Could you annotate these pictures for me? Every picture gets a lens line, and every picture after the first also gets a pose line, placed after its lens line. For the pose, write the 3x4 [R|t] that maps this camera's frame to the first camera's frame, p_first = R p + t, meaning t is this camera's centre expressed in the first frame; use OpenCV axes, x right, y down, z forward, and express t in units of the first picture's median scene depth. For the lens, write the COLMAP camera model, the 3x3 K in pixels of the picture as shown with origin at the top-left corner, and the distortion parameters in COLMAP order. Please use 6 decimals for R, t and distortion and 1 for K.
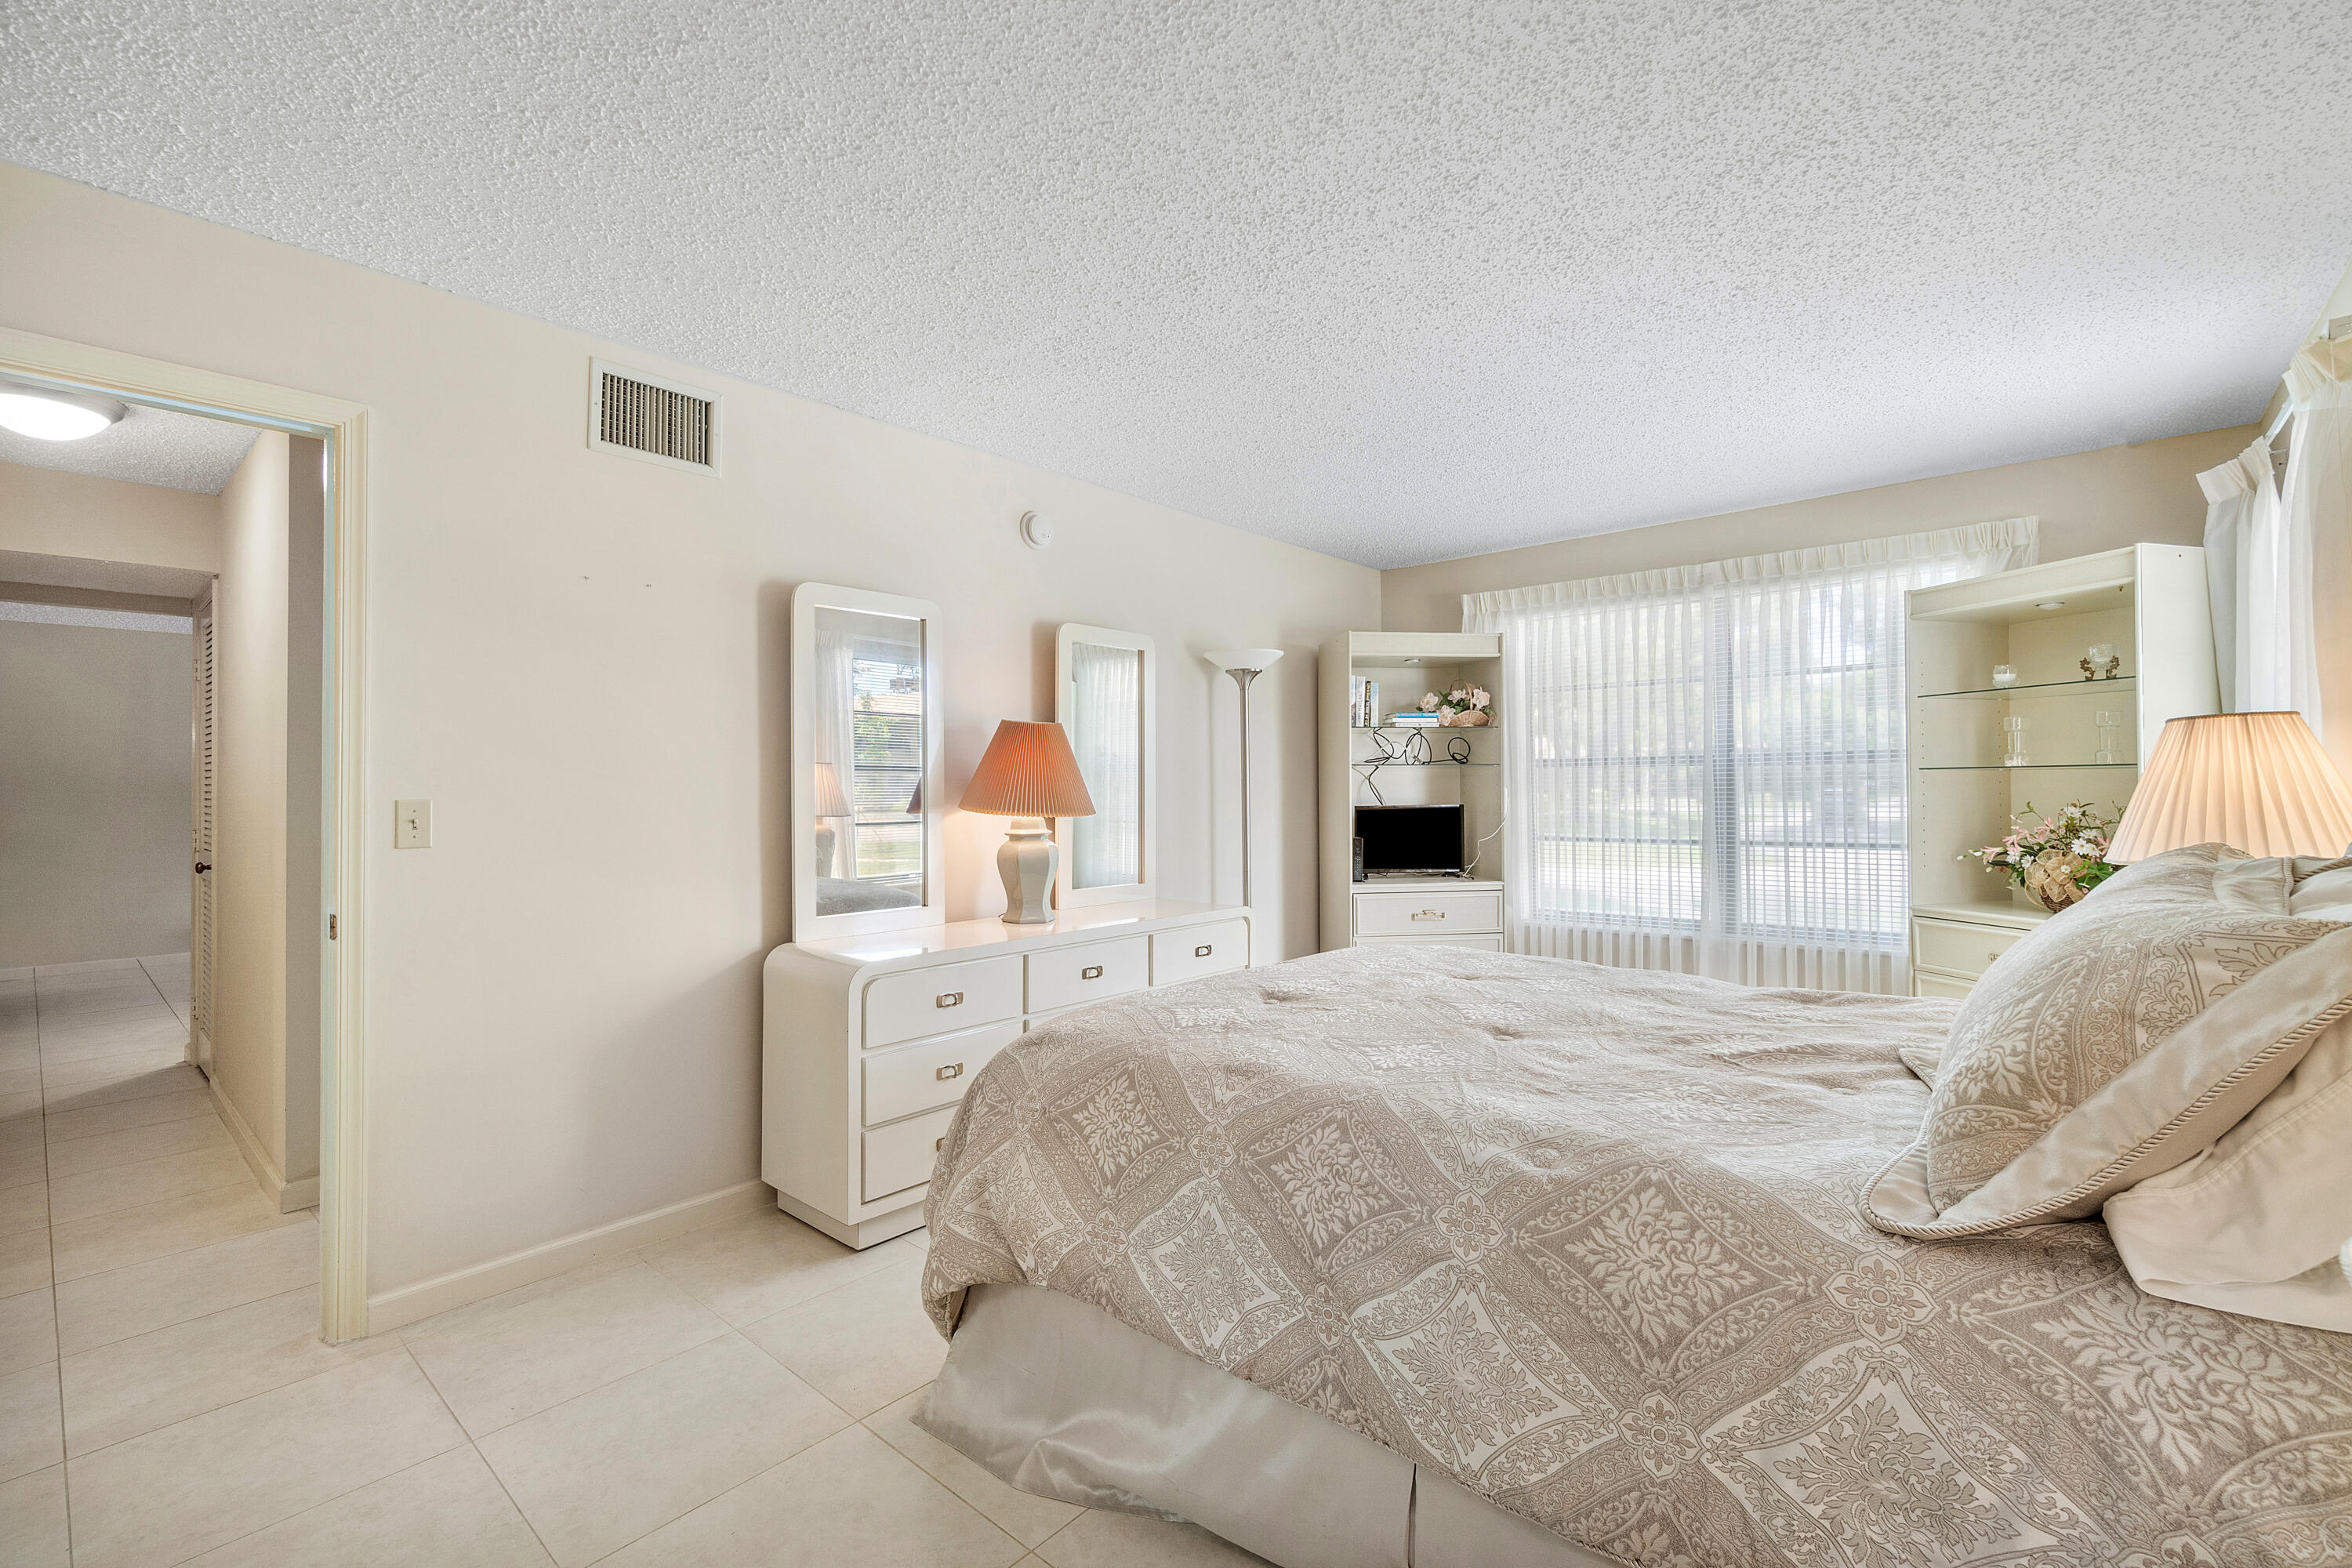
lens RADIAL K [[1029.4, 0, 1161.2], [0, 1029.4, 790.9], [0, 0, 1]] dist [-0.008643, 0.001694]
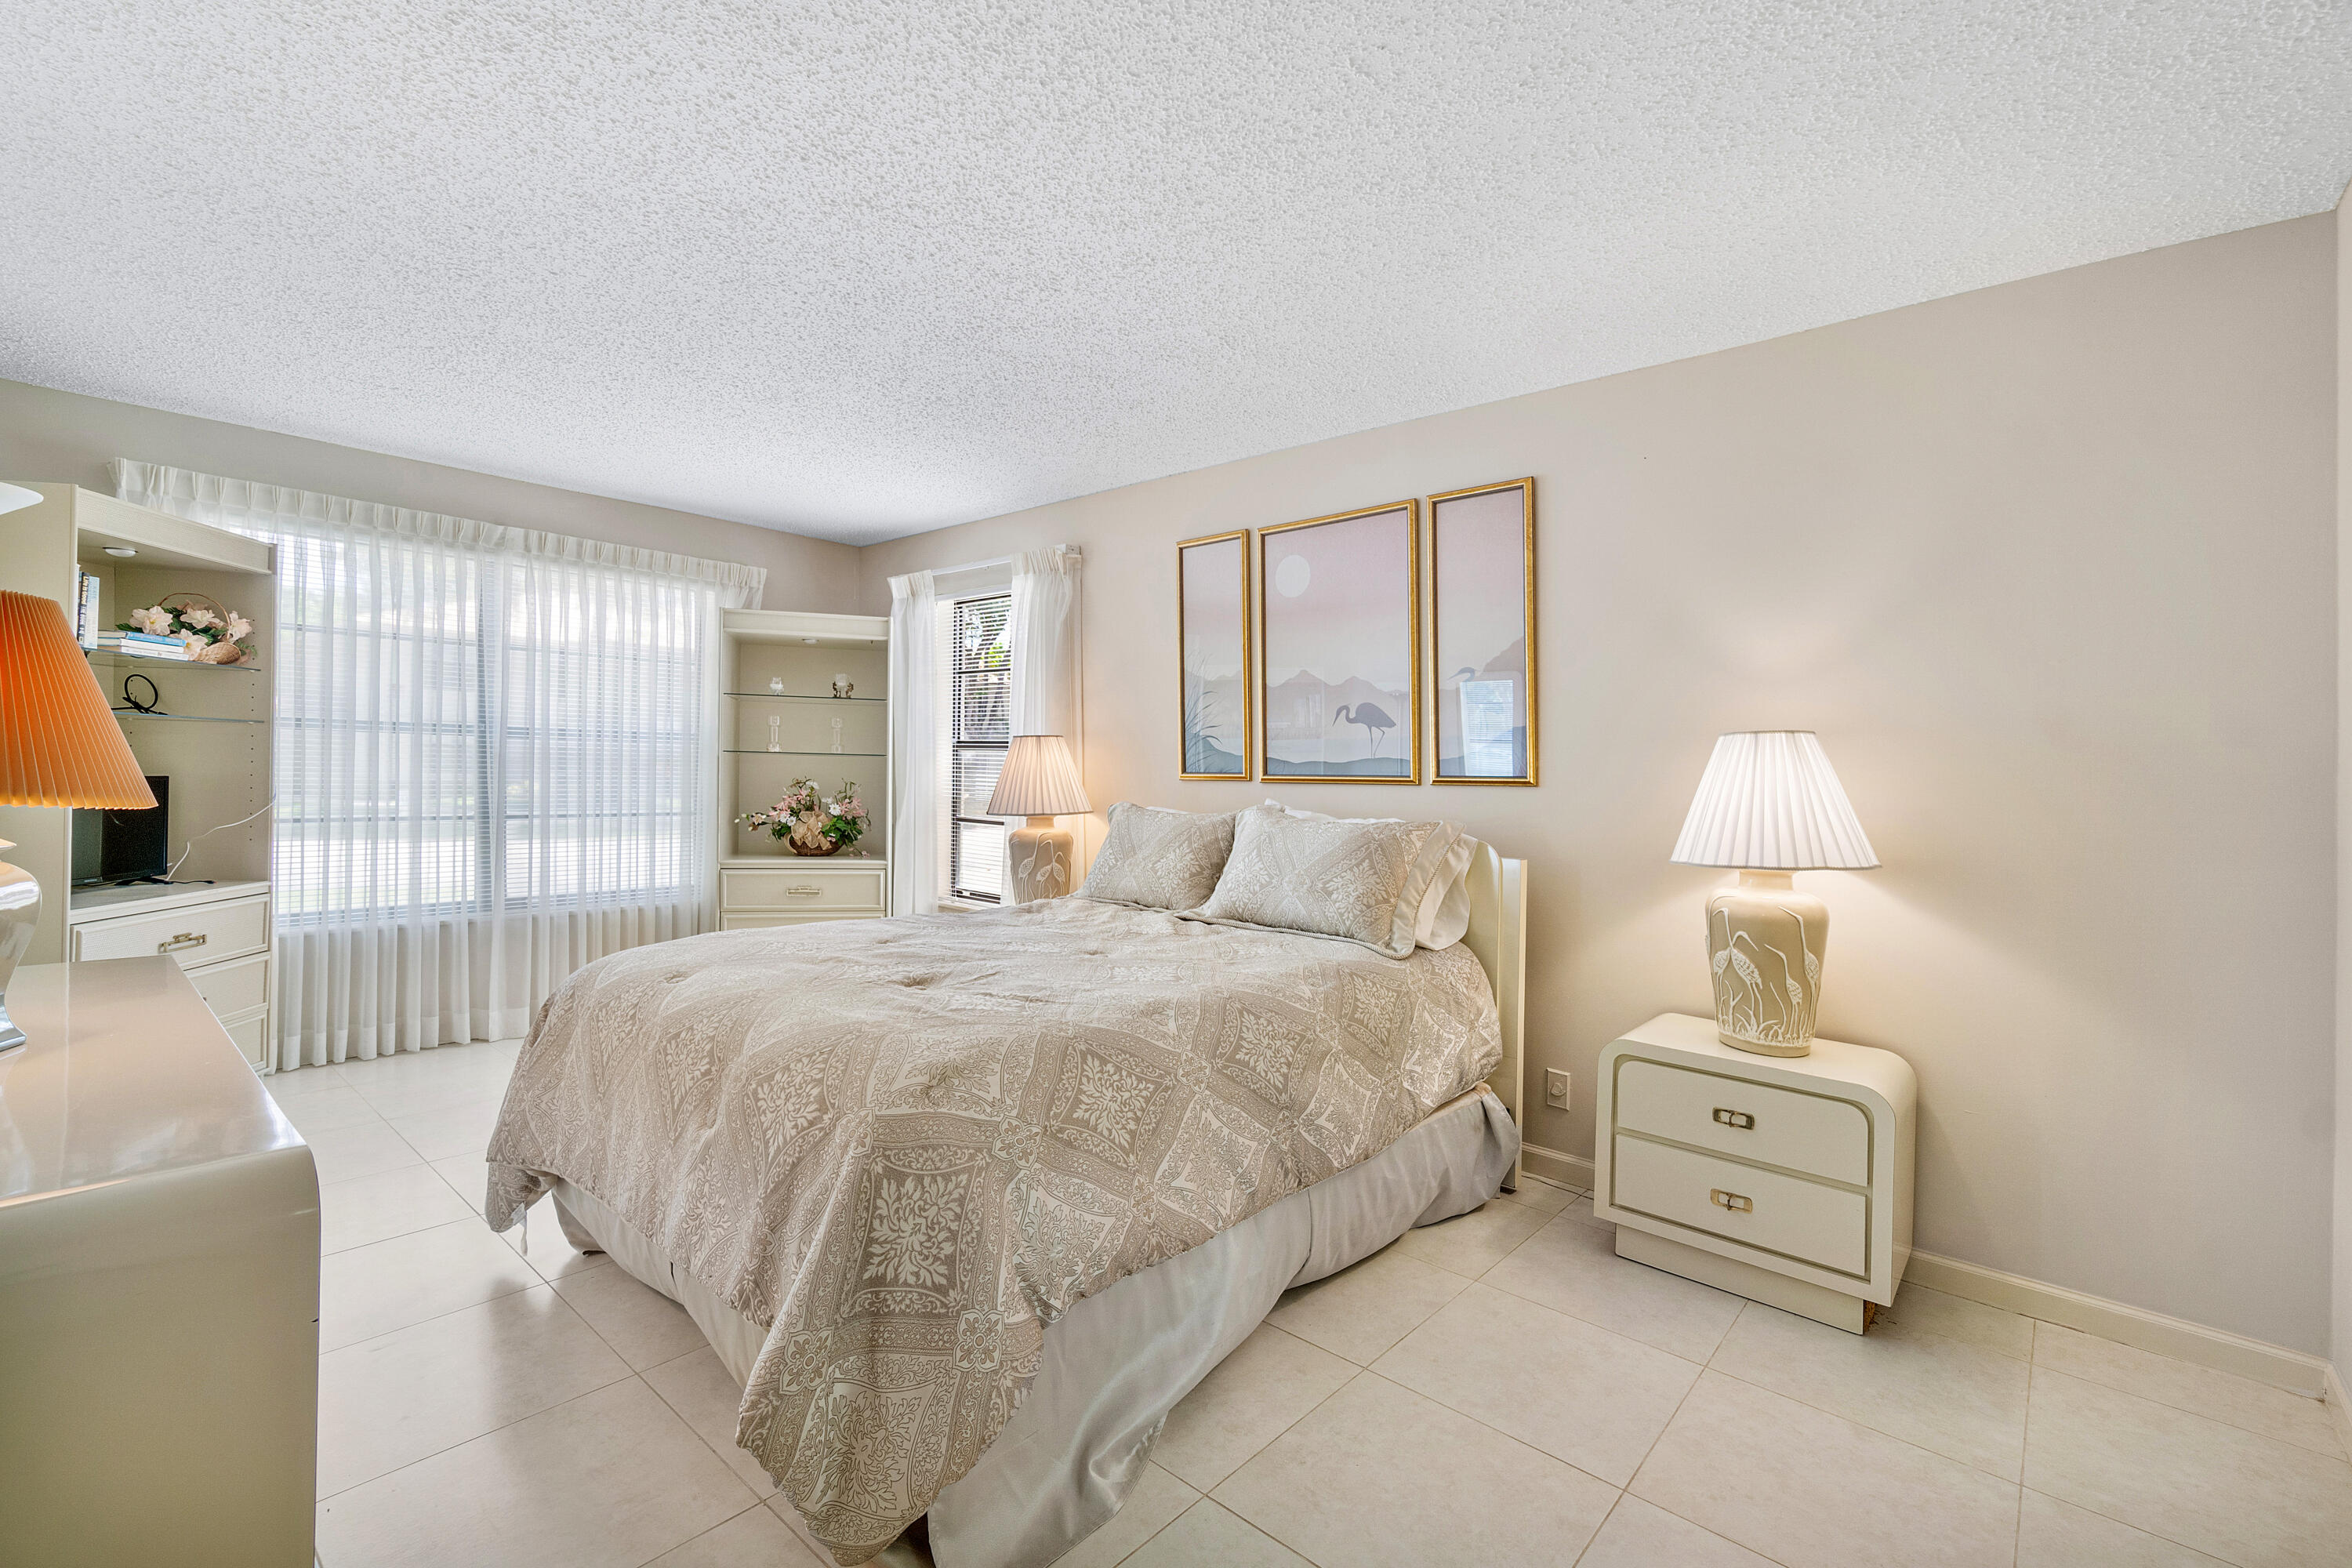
lens RADIAL K [[1029.4, 0, 1169.7], [0, 1029.4, 771.6], [0, 0, 1]] dist [-0.008643, 0.001694]
pose [[-0.012551, 0.008229, 0.999887, -1.033340], [-0.020678, 0.999750, -0.008487, 0.005597], [-0.999707, -0.020782, -0.012378, 0.929068]]
